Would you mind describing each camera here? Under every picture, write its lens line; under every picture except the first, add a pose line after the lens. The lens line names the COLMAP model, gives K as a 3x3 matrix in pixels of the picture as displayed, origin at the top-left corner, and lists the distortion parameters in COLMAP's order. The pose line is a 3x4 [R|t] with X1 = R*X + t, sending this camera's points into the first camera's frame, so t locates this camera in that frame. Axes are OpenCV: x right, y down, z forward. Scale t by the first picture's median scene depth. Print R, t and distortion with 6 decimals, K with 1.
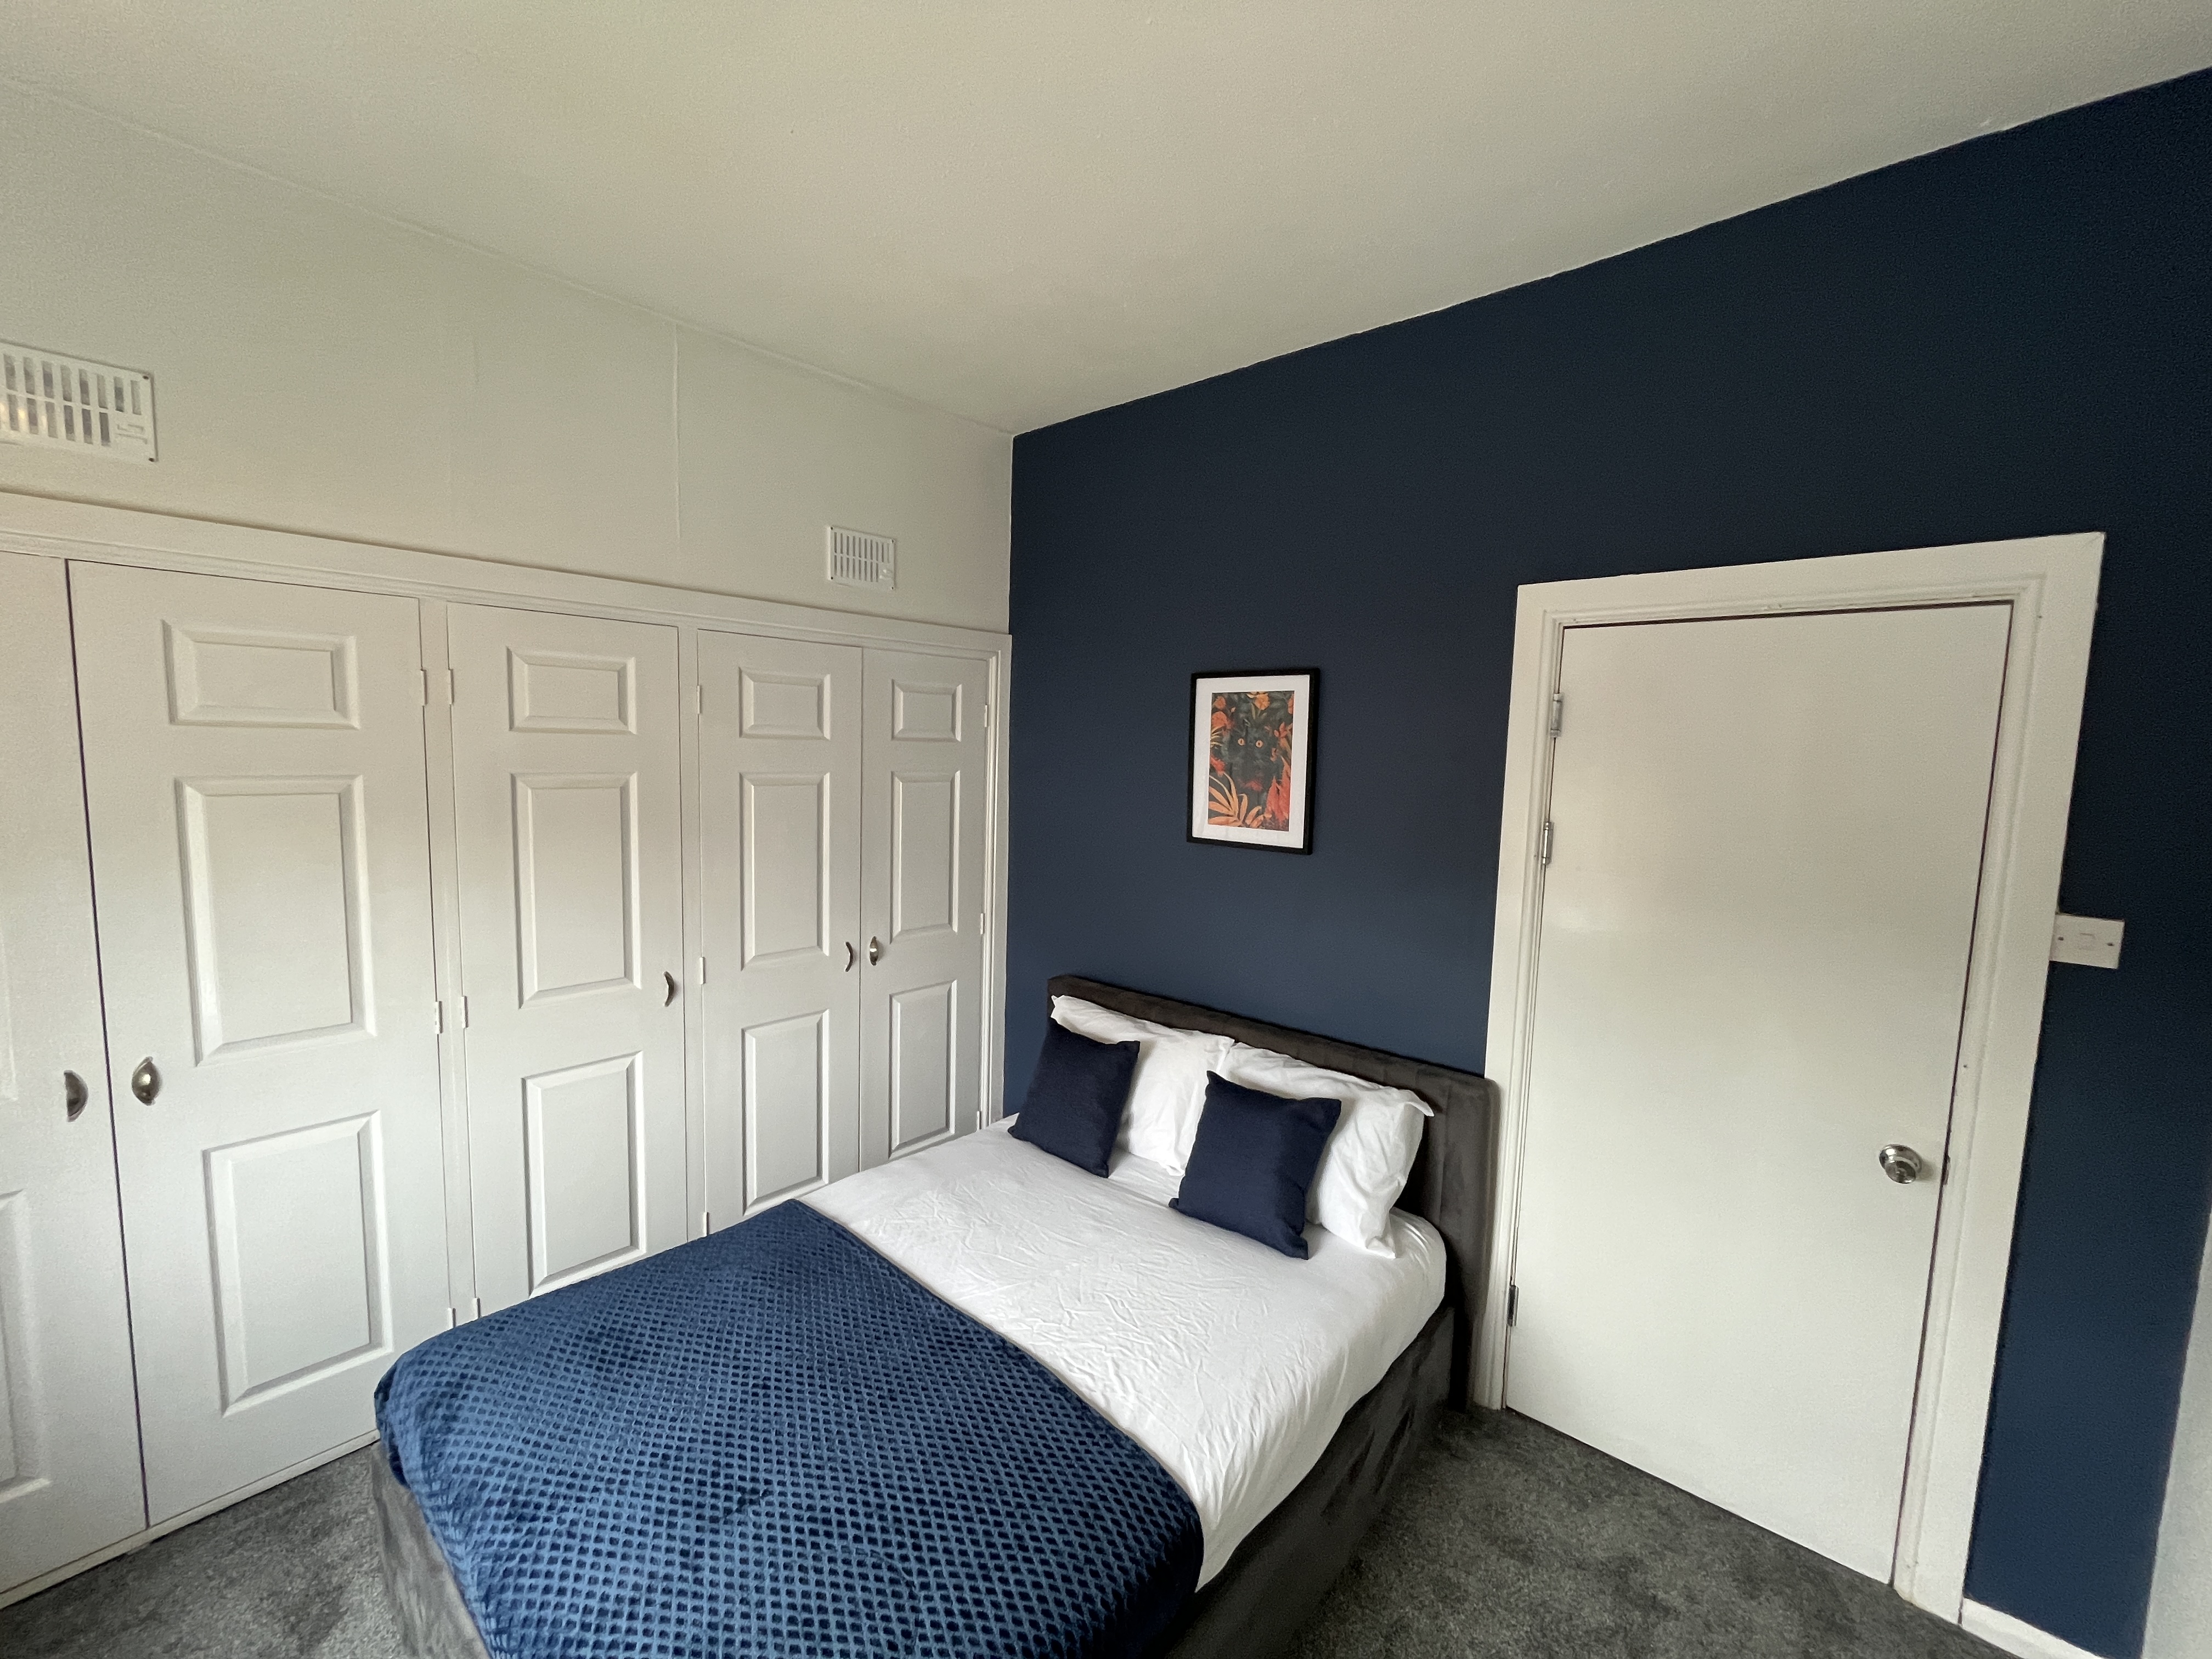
lens RADIAL K [[892.9, 0, 1101.7], [0, 892.9, 833.8], [0, 0, 1]] dist [-0.000257, -0.000063]
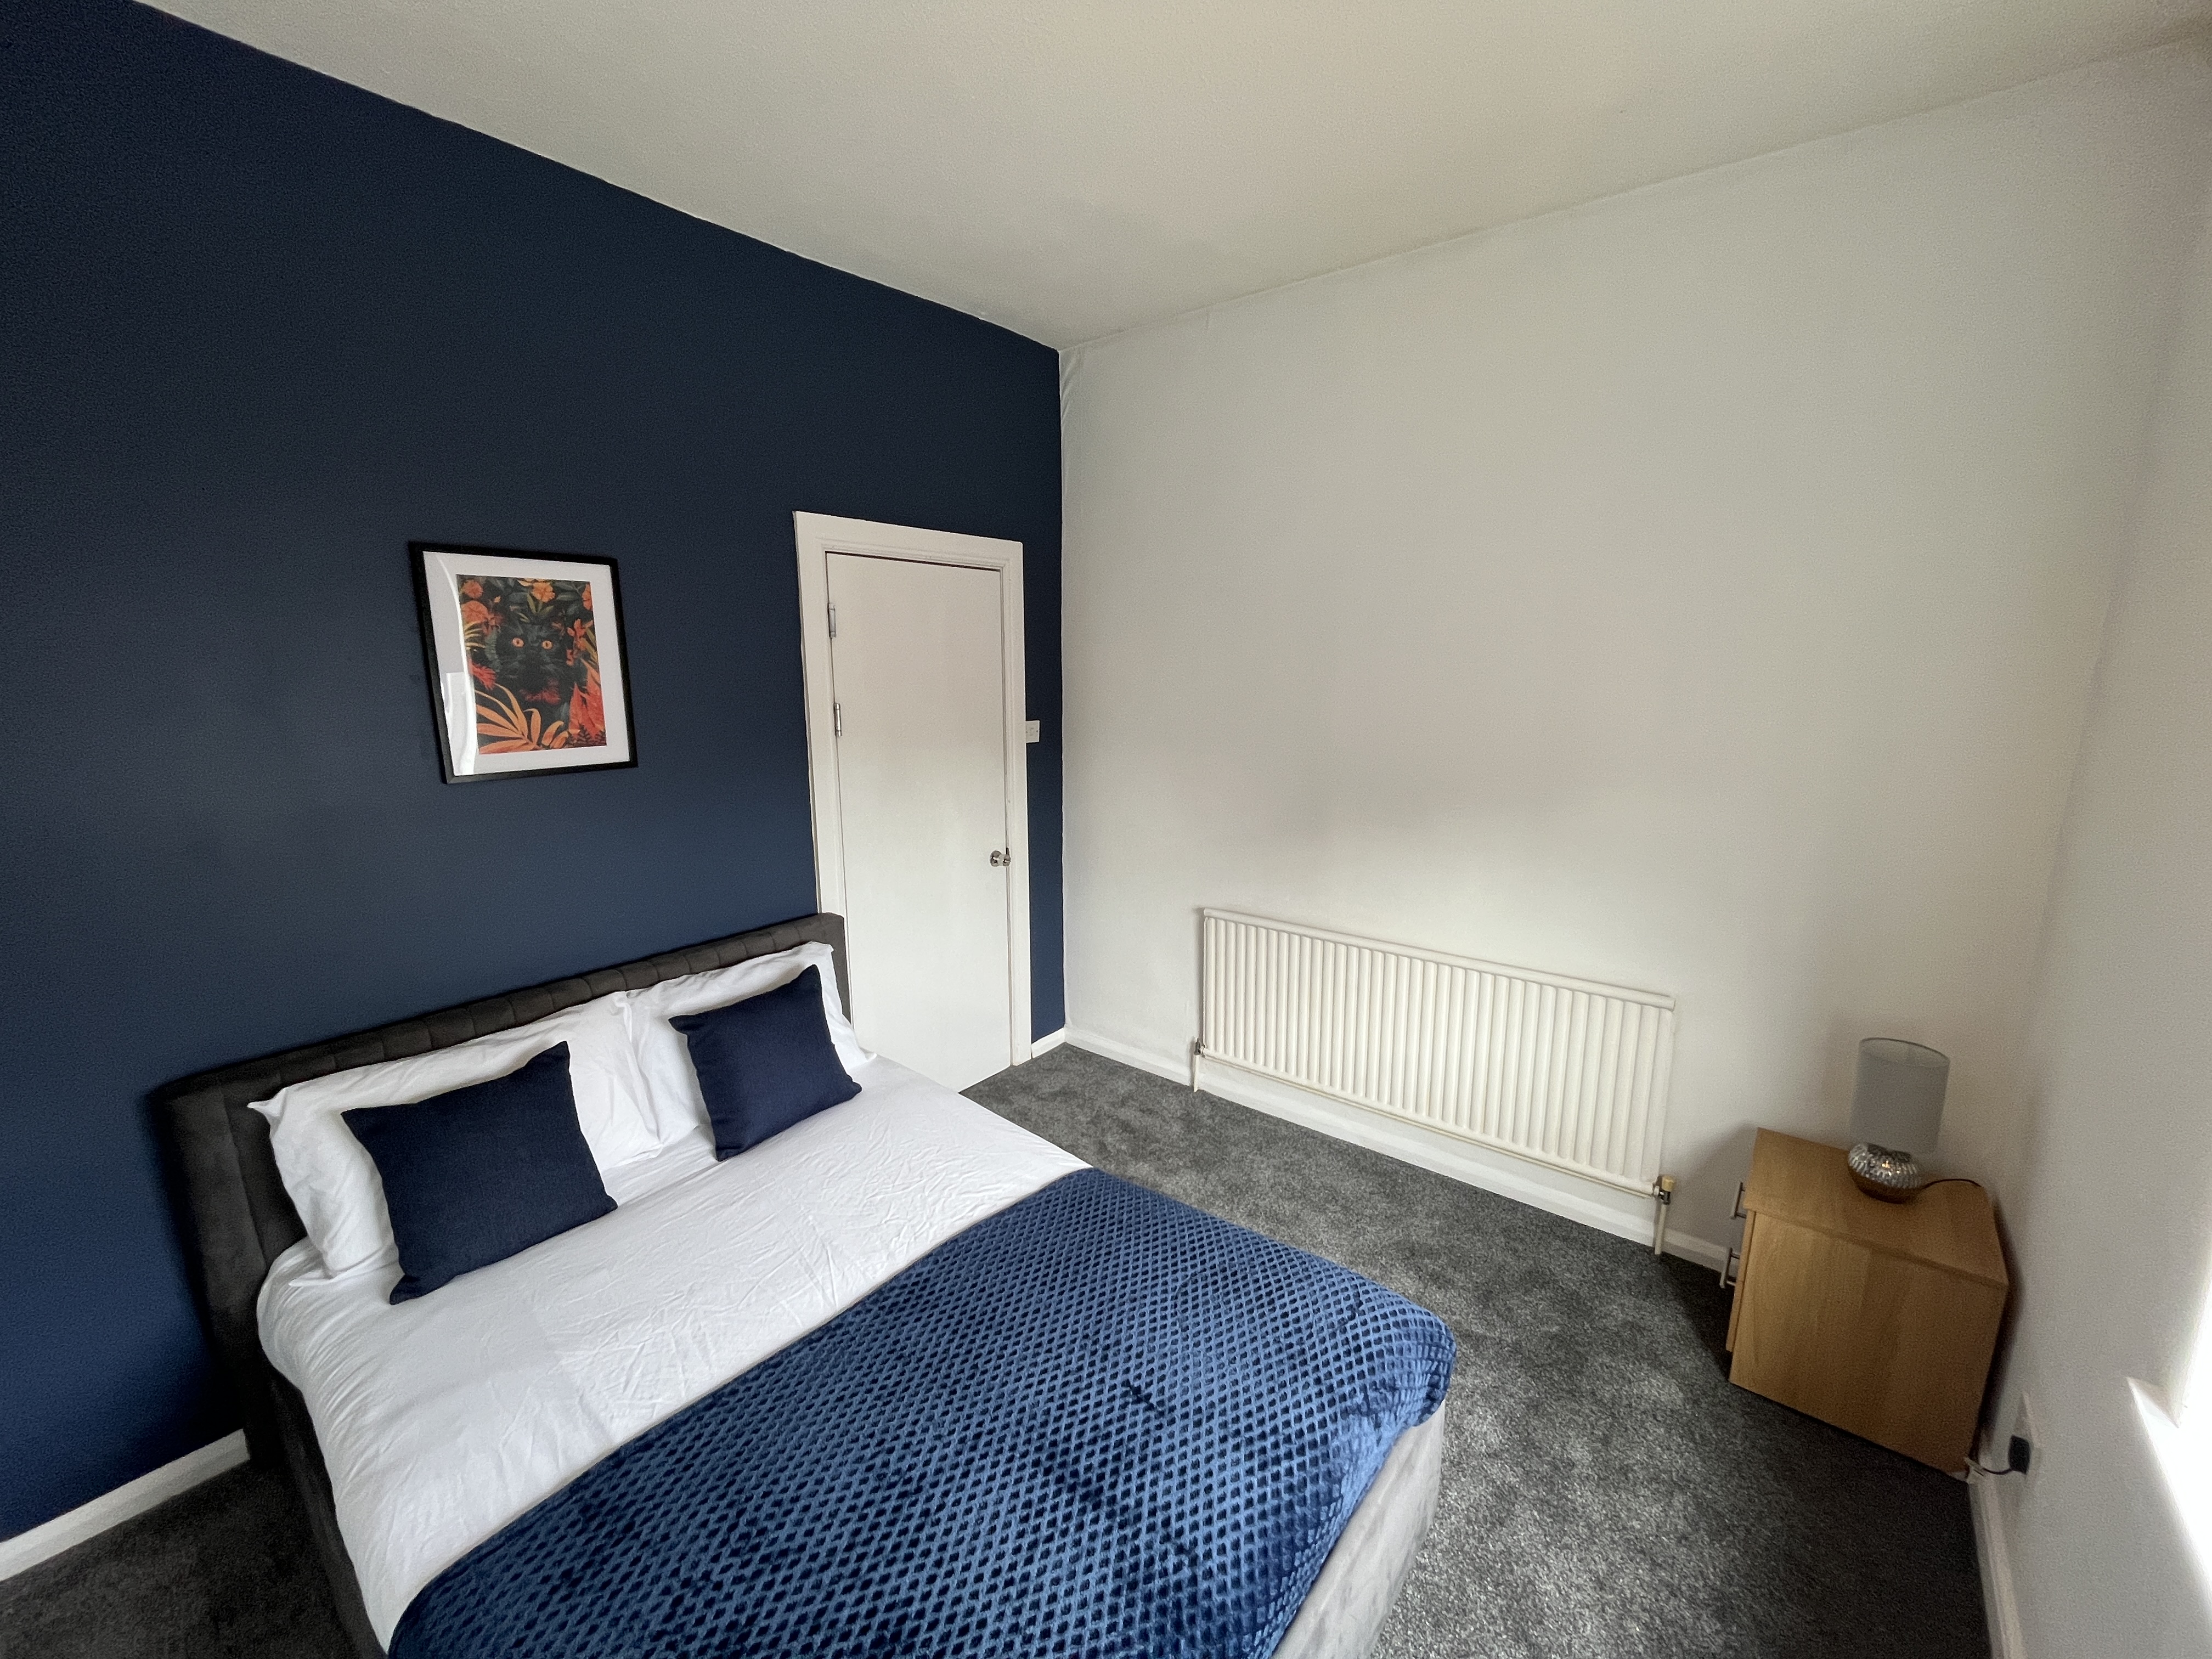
lens RADIAL K [[898.9, 0, 1103.1], [0, 898.9, 825.9], [0, 0, 1]] dist [-0.001314, -0.000314]
pose [[-0.039905, -0.205335, 0.977878, -0.684983], [0.104366, 0.972448, 0.208454, -0.058222], [-0.993738, 0.110375, -0.017375, 0.530660]]
